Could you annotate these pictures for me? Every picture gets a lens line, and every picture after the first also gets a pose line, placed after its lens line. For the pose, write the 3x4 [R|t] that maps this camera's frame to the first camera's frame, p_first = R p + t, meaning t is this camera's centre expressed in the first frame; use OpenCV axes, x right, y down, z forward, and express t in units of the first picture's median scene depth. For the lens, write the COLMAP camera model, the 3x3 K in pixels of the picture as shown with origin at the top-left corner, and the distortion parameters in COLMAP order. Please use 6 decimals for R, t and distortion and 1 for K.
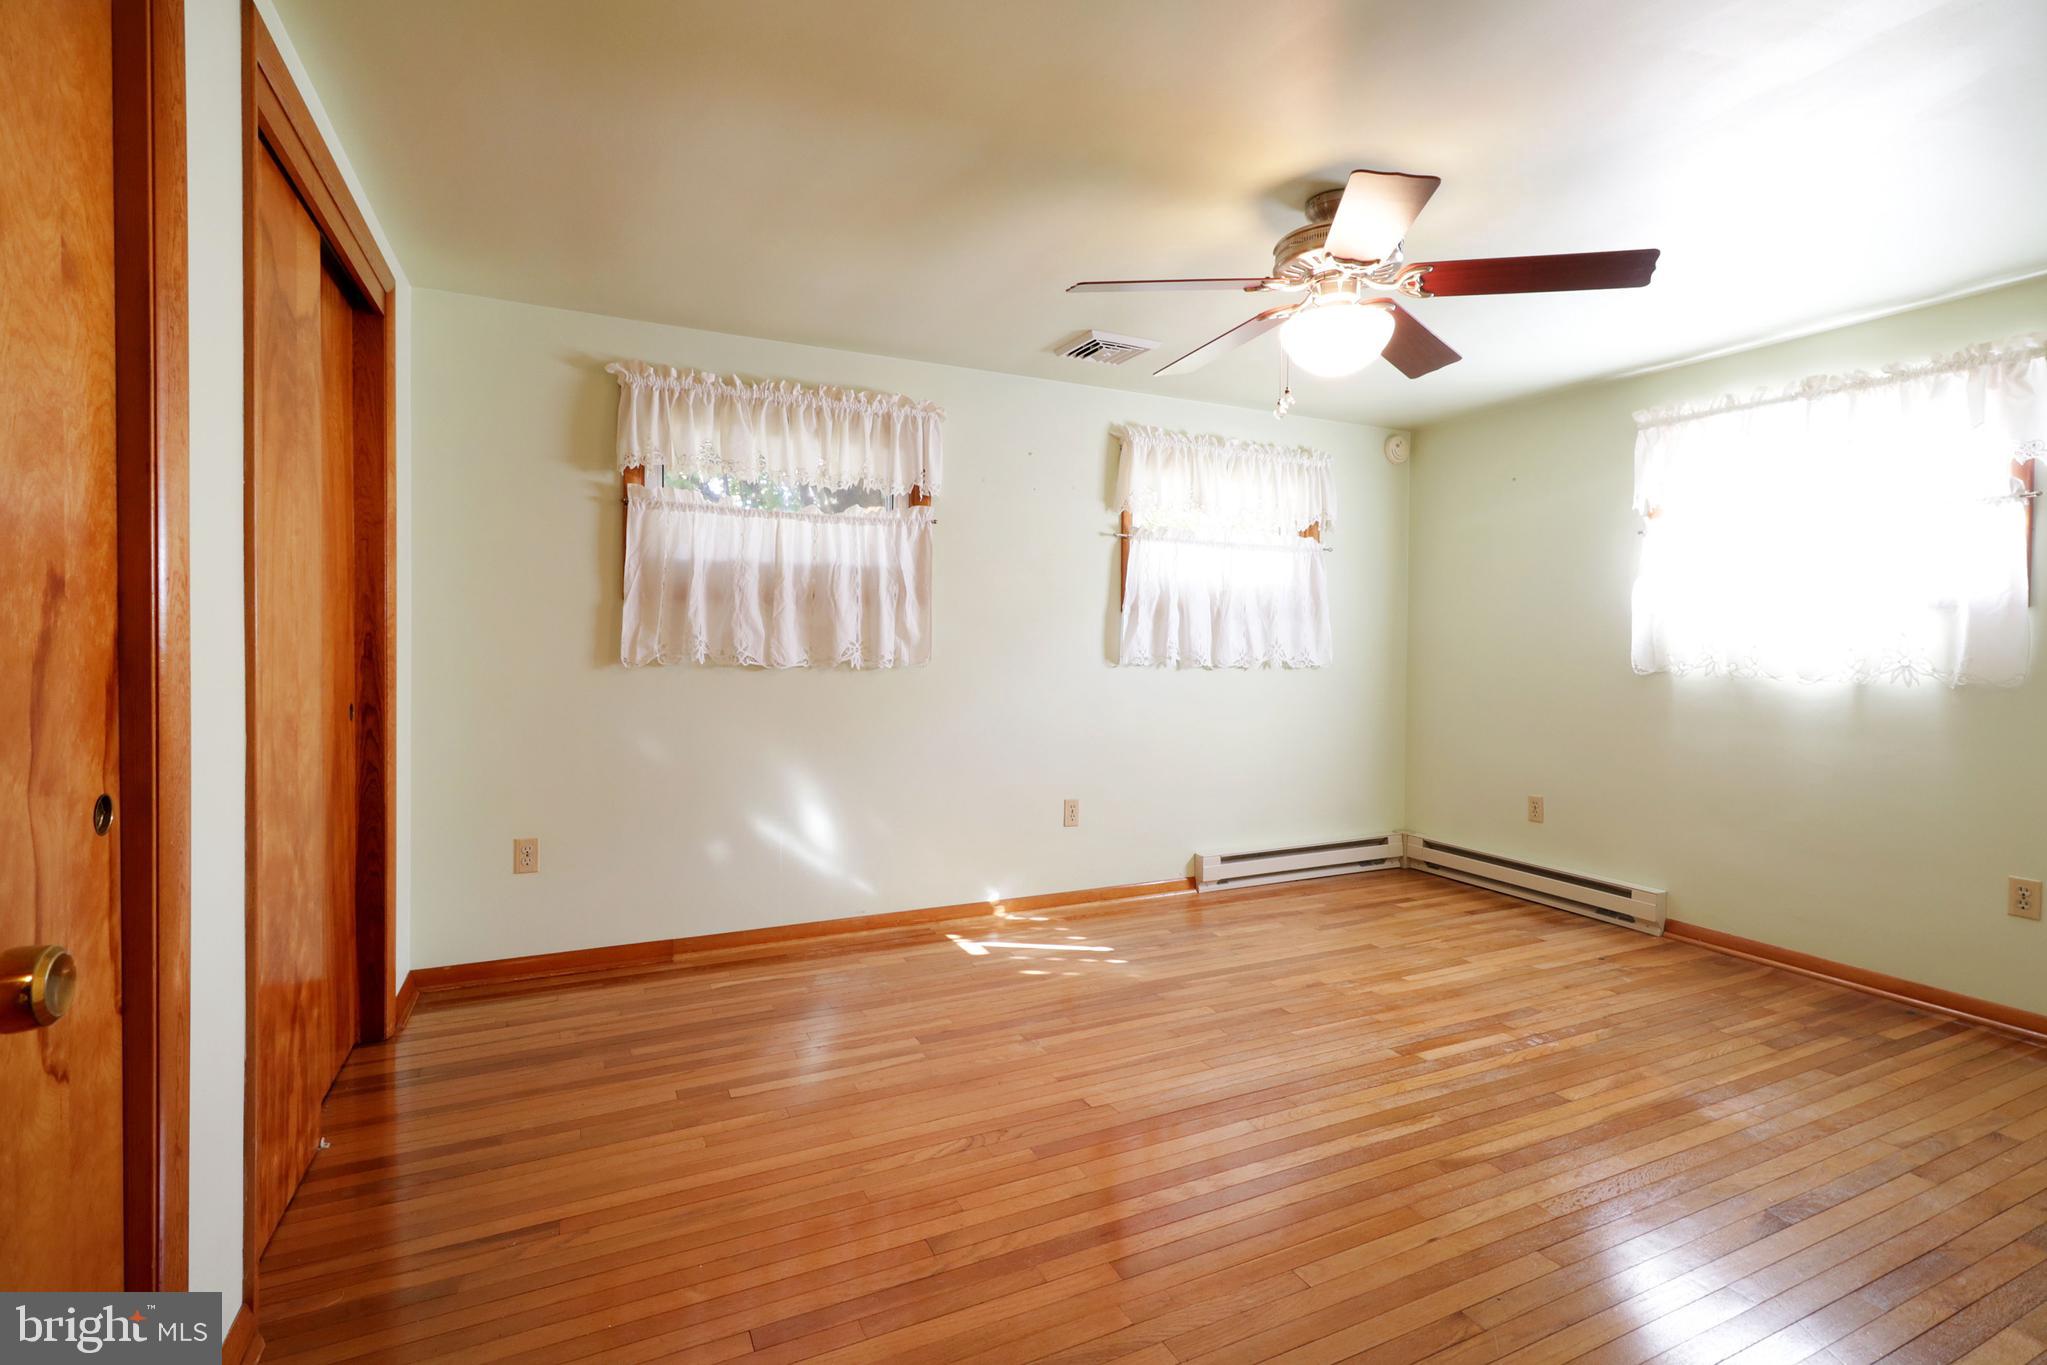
lens RADIAL K [[984.9, 0, 1033.3], [0, 984.9, 664.7], [0, 0, 1]] dist [0.002067, 0.001120]
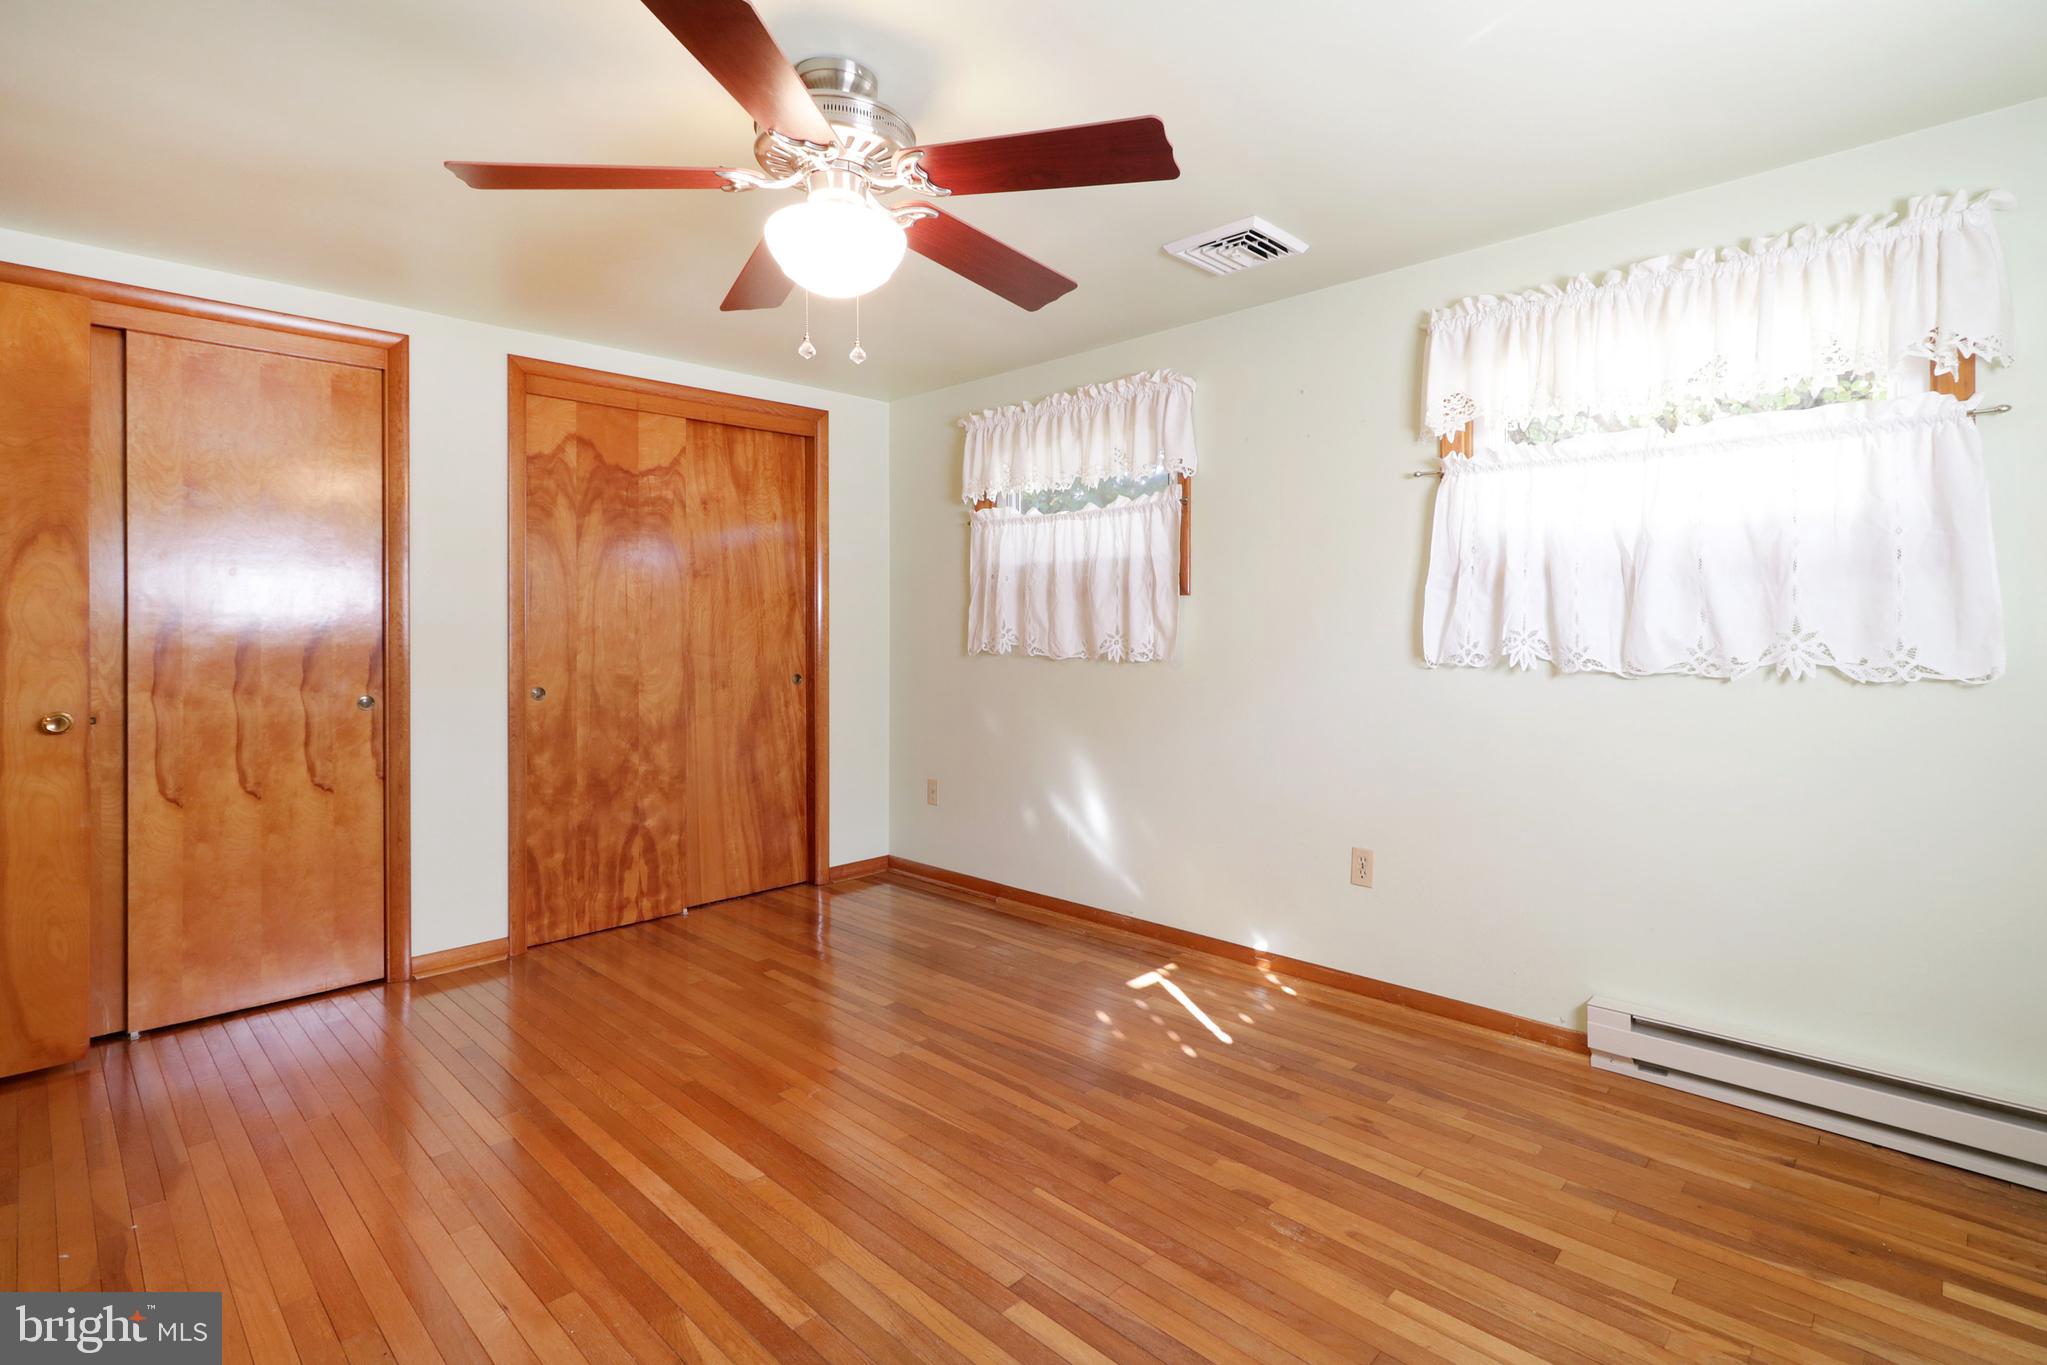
lens RADIAL K [[990.3, 0, 1026.6], [0, 990.3, 641.5], [0, 0, 1]] dist [0.002792, 0.000307]
pose [[0.322655, 0.003074, -0.946512, 0.739680], [-0.011324, 0.999936, -0.000613, -0.014674], [0.946449, 0.010917, 0.322669, 0.602415]]
